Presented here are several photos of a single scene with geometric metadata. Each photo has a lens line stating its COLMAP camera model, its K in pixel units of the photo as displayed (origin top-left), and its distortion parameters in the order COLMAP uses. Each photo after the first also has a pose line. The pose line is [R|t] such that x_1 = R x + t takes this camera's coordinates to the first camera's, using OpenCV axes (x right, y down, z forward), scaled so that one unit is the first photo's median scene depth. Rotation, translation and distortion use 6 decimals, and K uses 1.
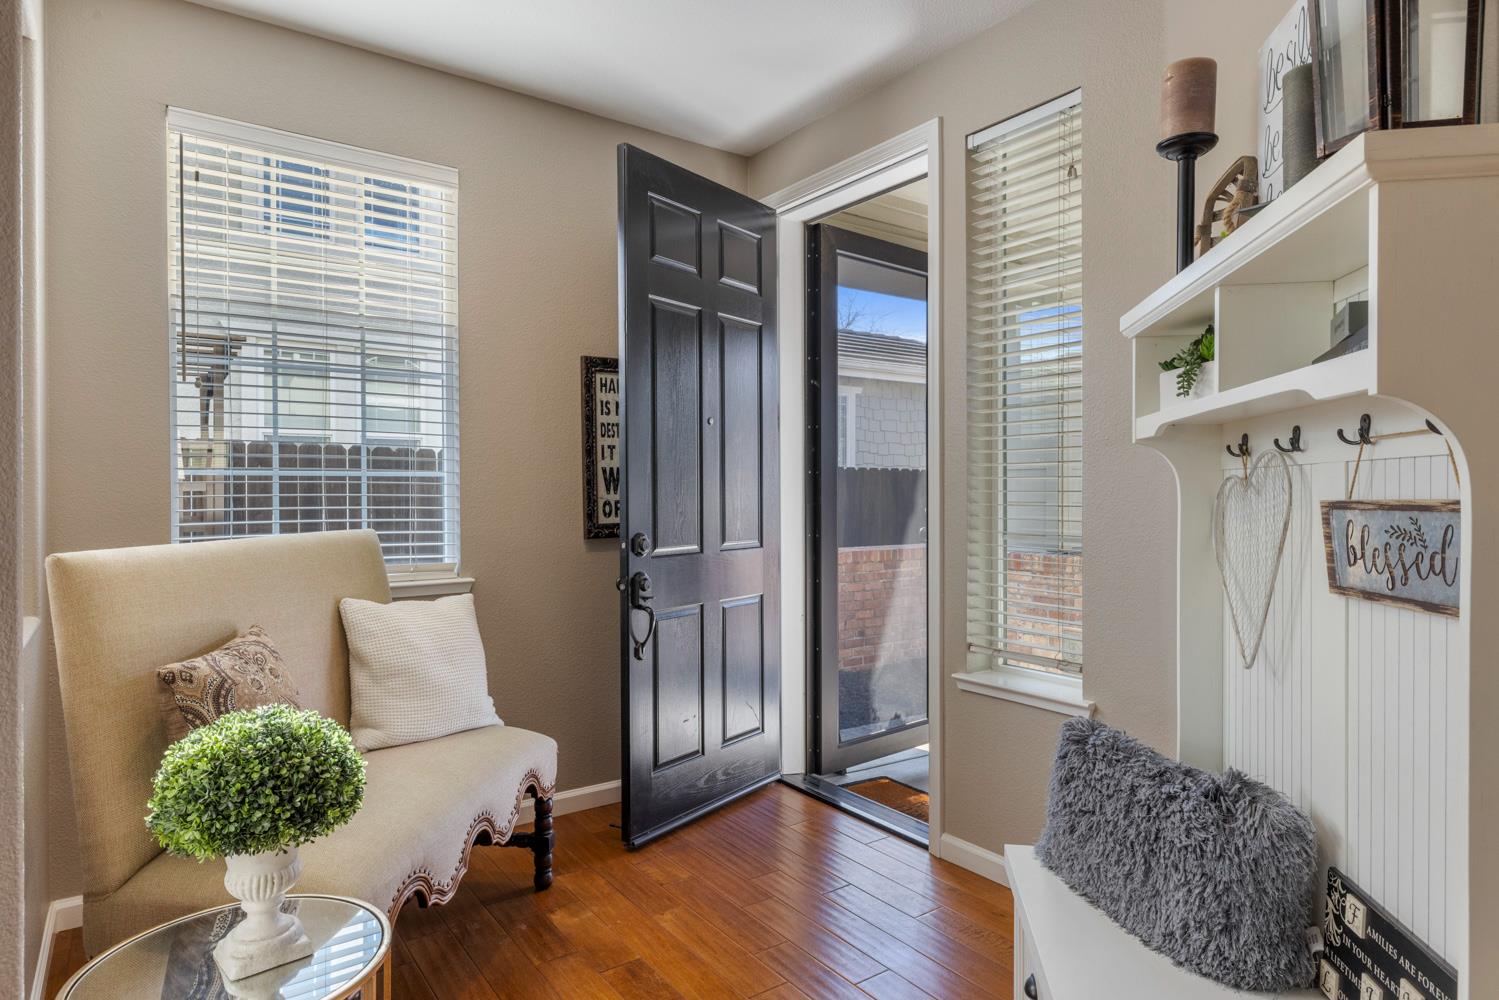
lens RADIAL K [[839.1, 0, 746.7], [0, 839.1, 497.9], [0, 0, 1]] dist [0.005291, 0.000339]
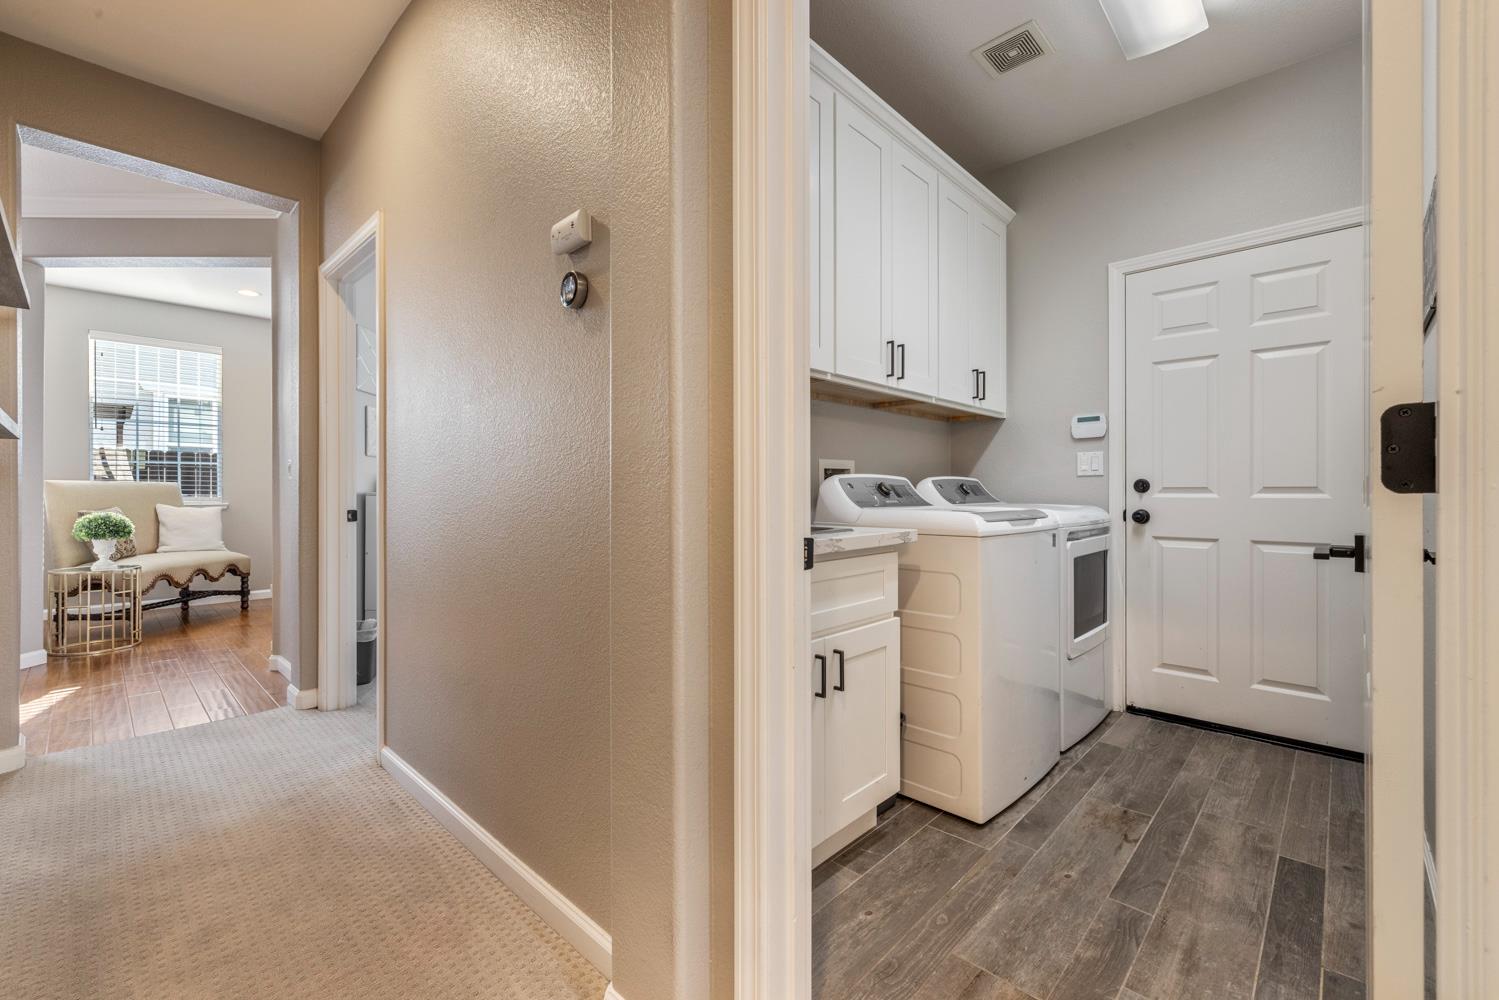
lens RADIAL K [[632.9, 0, 753.5], [0, 632.9, 494.4], [0, 0, 1]] dist [0.002411, 0.000277]
pose [[0.984417, 0.002743, 0.175831, 1.084276], [-0.002369, 0.999994, -0.002337, 0.077546], [-0.175836, 0.001884, 0.984418, -1.422790]]
